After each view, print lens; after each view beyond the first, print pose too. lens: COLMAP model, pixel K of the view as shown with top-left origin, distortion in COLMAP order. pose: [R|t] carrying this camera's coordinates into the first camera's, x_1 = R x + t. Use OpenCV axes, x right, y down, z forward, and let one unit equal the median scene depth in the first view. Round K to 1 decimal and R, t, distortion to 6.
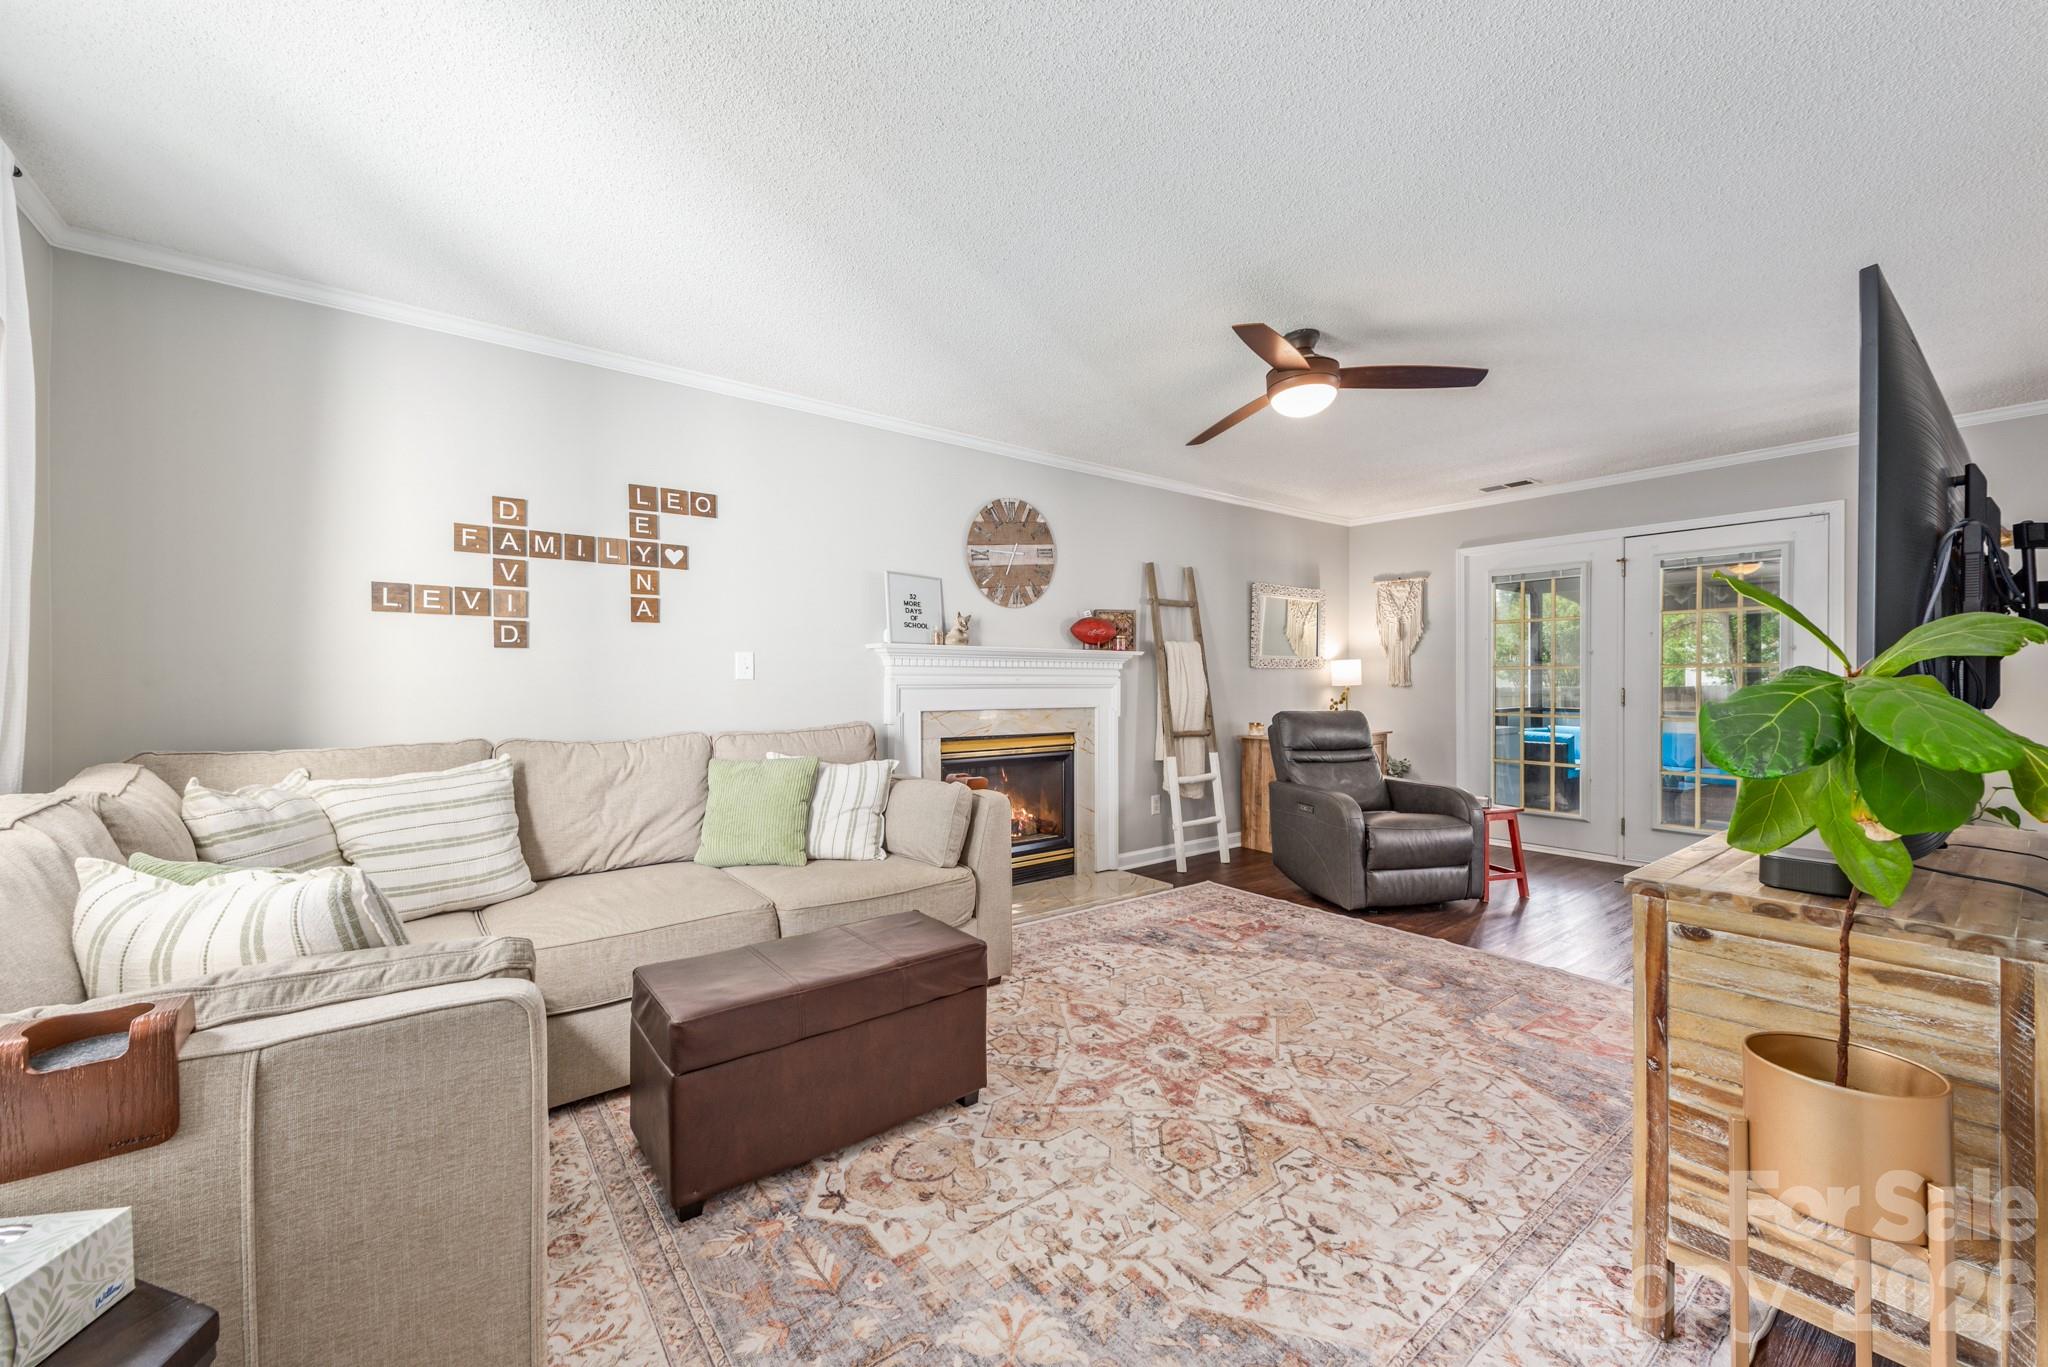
lens RADIAL K [[803.2, 0, 1028.9], [0, 803.2, 686.1], [0, 0, 1]] dist [0.007122, -0.000949]
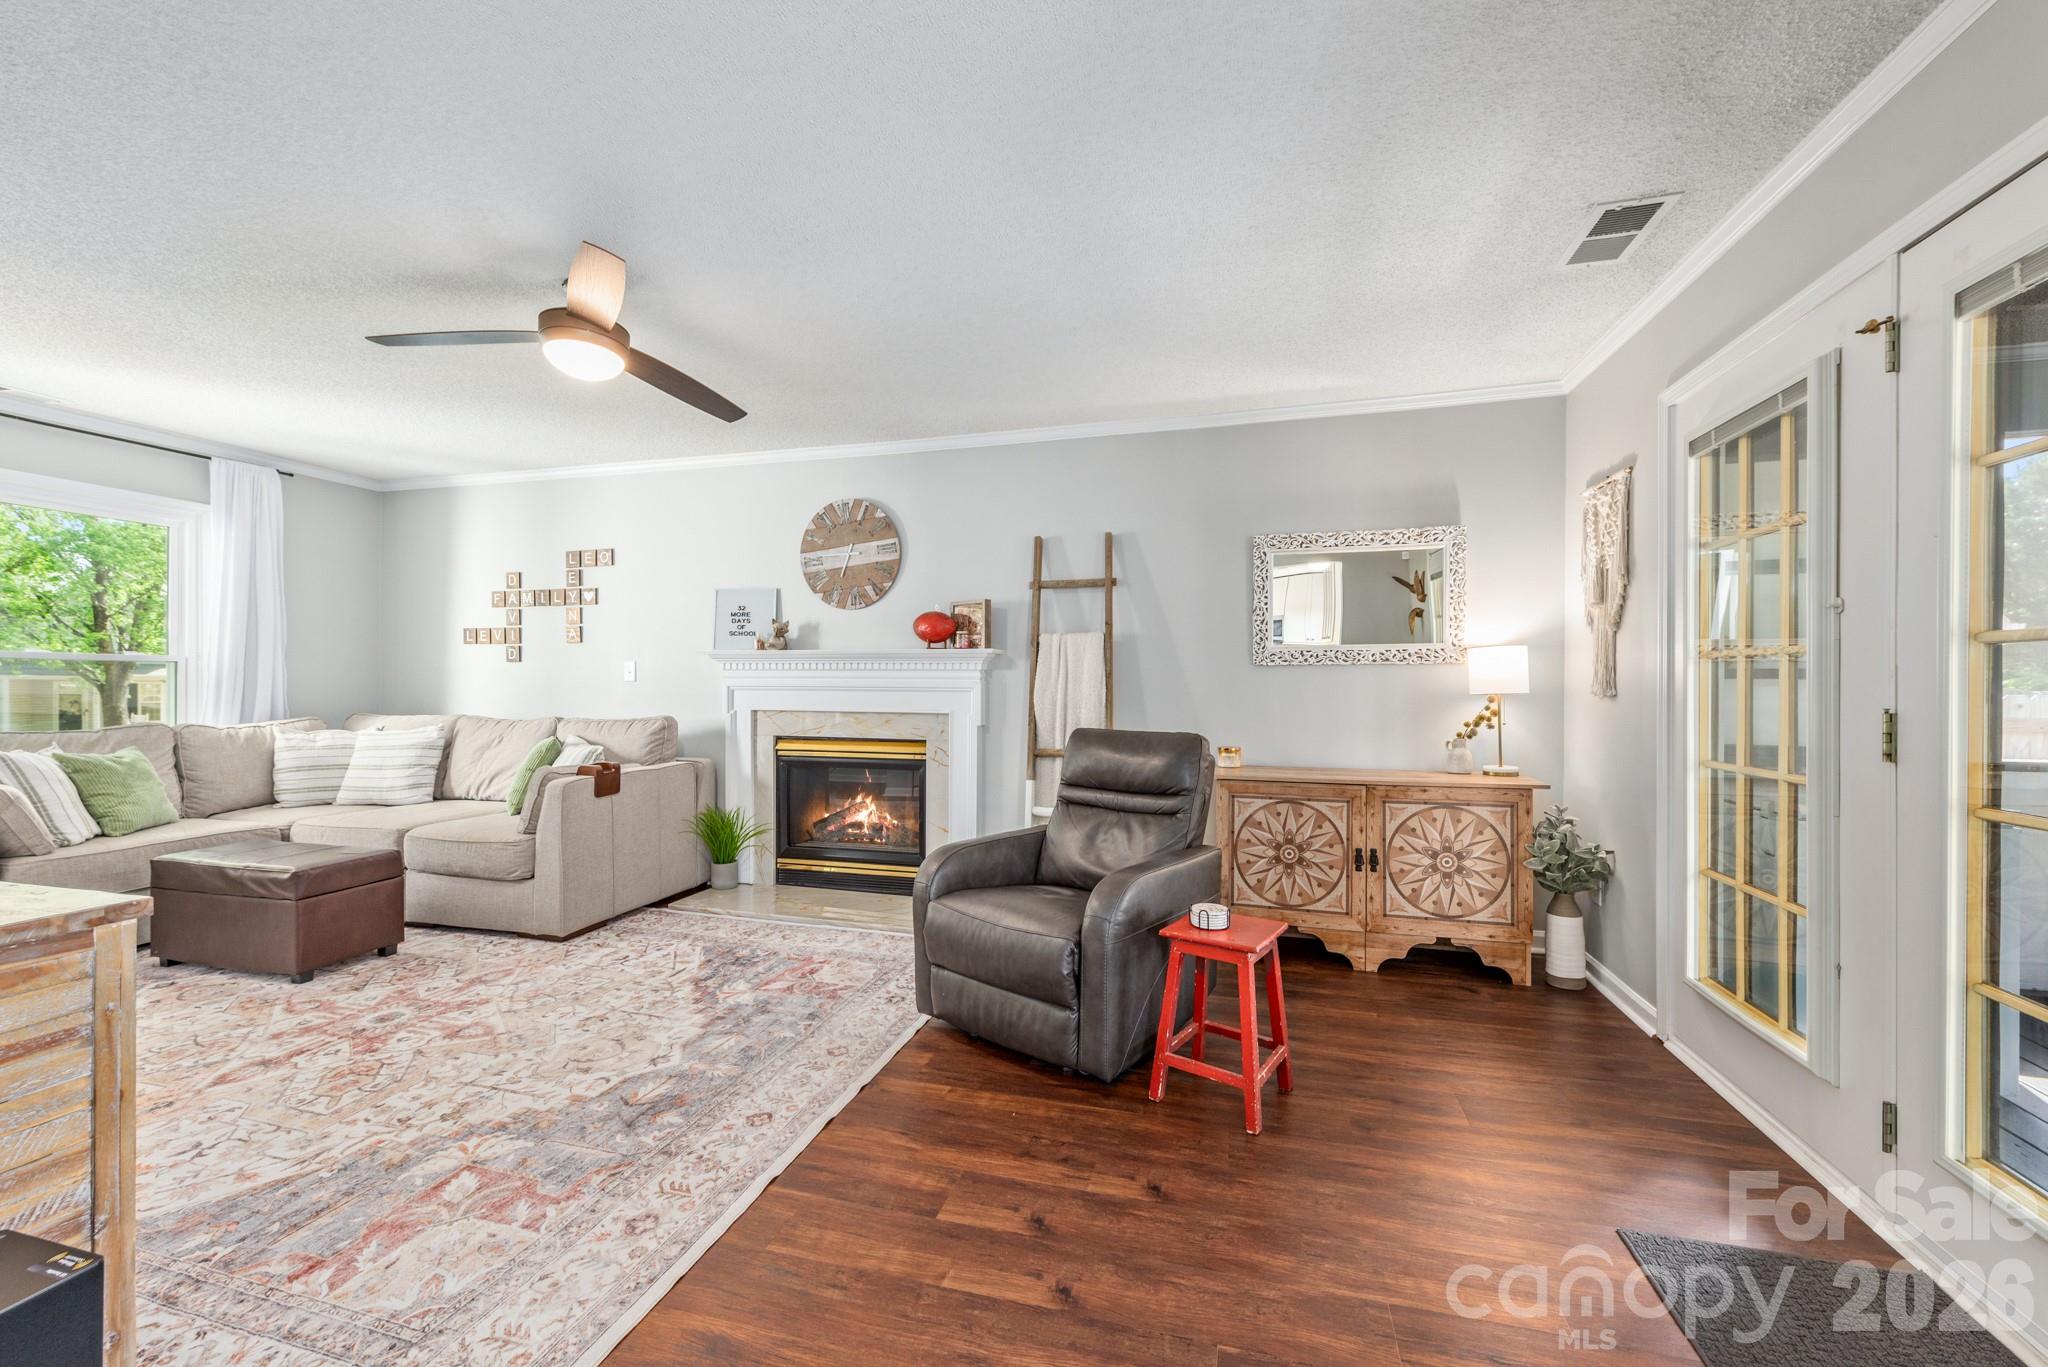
lens RADIAL K [[803.2, 0, 1028.9], [0, 803.2, 686.1], [0, 0, 1]] dist [0.007122, -0.000949]
pose [[0.594141, 0.005548, -0.804342, 1.194222], [-0.008259, 0.999966, 0.000796, -0.007357], [0.804318, 0.006170, 0.594166, 0.778626]]
